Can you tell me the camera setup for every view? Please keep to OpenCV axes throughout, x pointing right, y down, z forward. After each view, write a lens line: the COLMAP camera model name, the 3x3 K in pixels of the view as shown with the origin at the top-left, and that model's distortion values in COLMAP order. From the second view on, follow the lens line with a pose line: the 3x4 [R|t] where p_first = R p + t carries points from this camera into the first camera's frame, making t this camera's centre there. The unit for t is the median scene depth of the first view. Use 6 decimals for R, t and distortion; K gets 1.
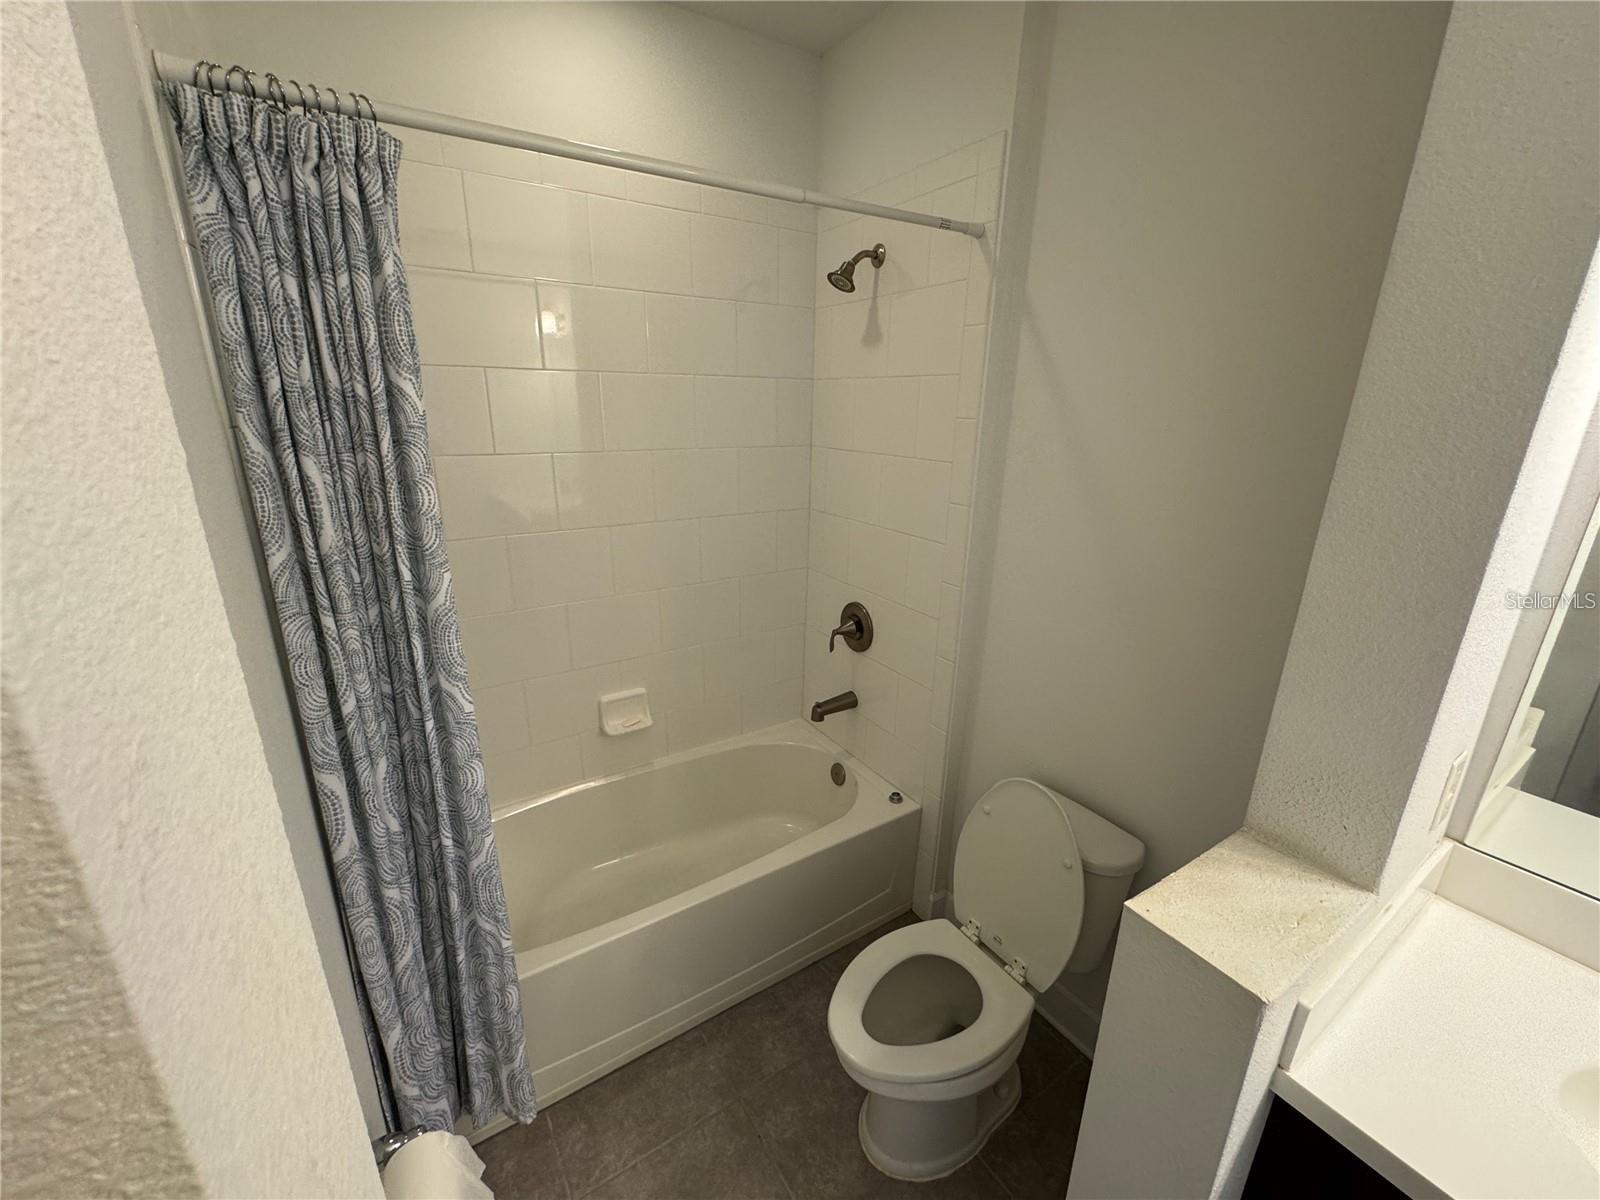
lens RADIAL K [[639.7, 0, 800.0], [0, 639.7, 598.7], [0, 0, 1]] dist [-0.001197, -0.000516]
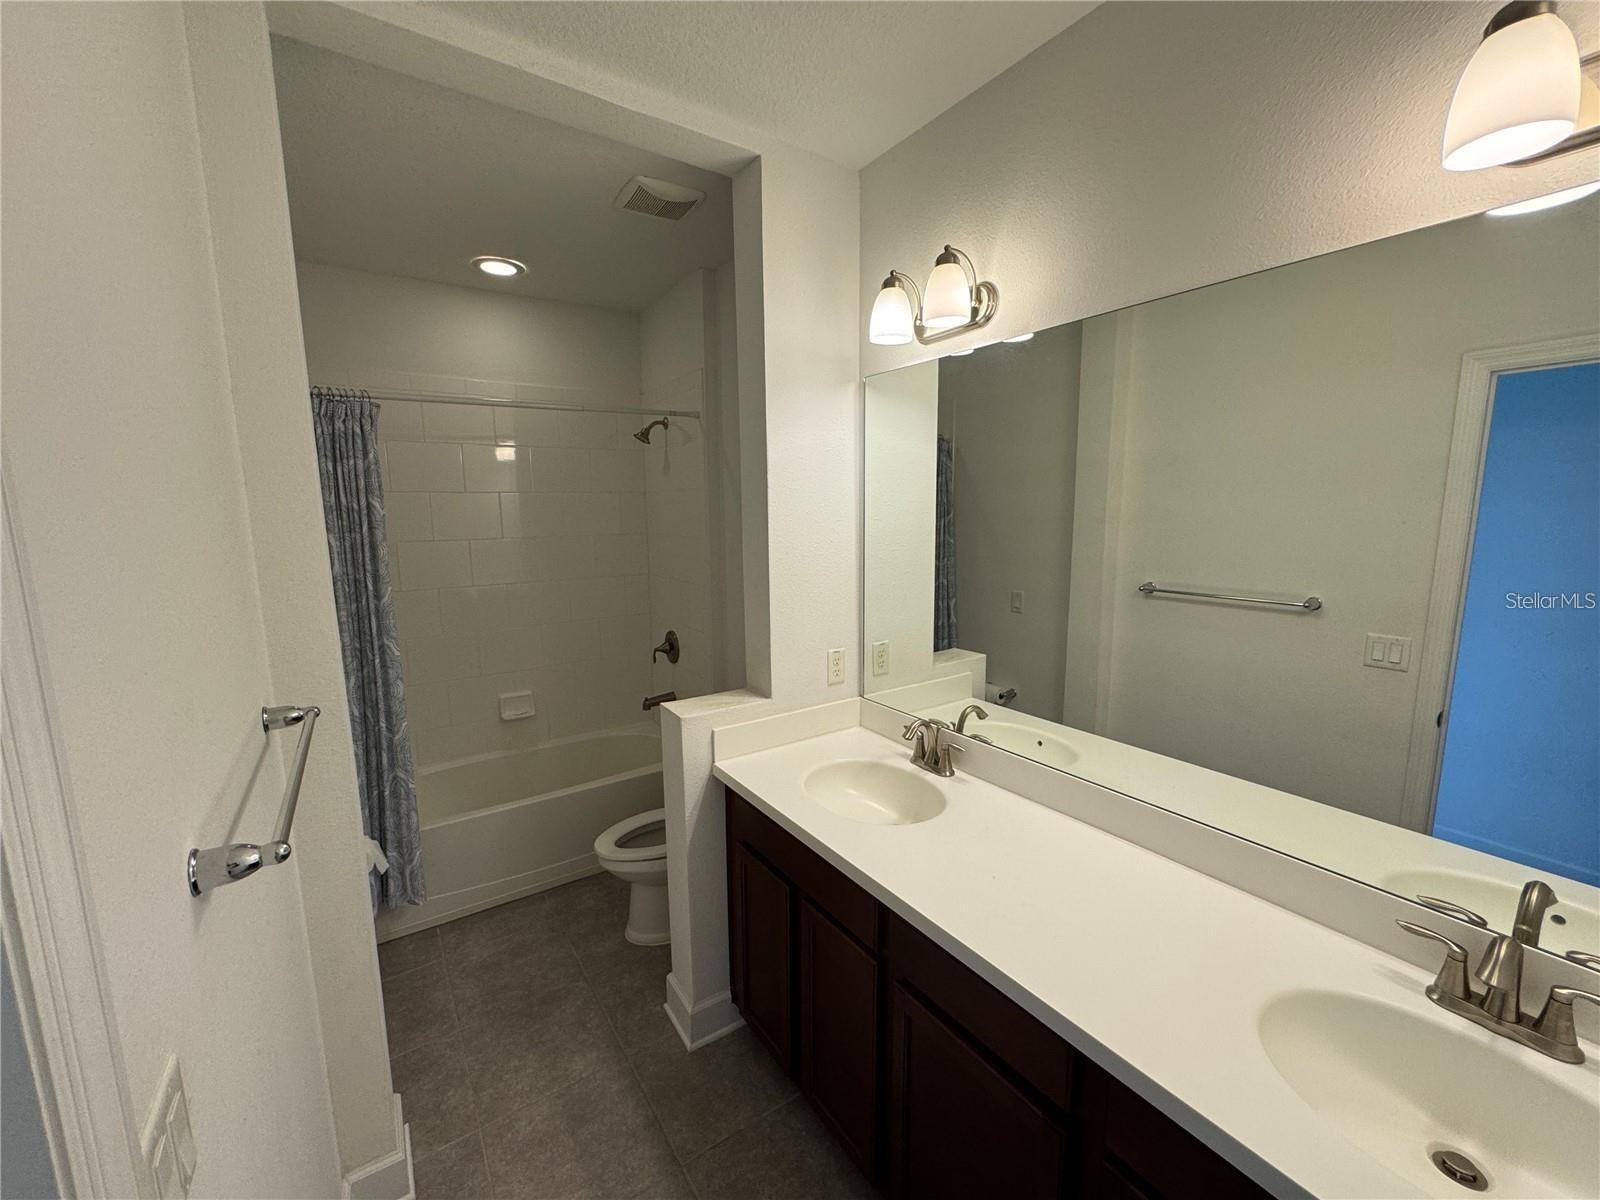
lens RADIAL K [[639.7, 0, 800.7], [0, 639.7, 599.2], [0, 0, 1]] dist [-0.001197, -0.000516]
pose [[0.999411, -0.029953, 0.016747, 0.781066], [0.032183, 0.987491, -0.154358, 0.371082], [-0.011914, 0.154806, 0.987873, -1.118527]]
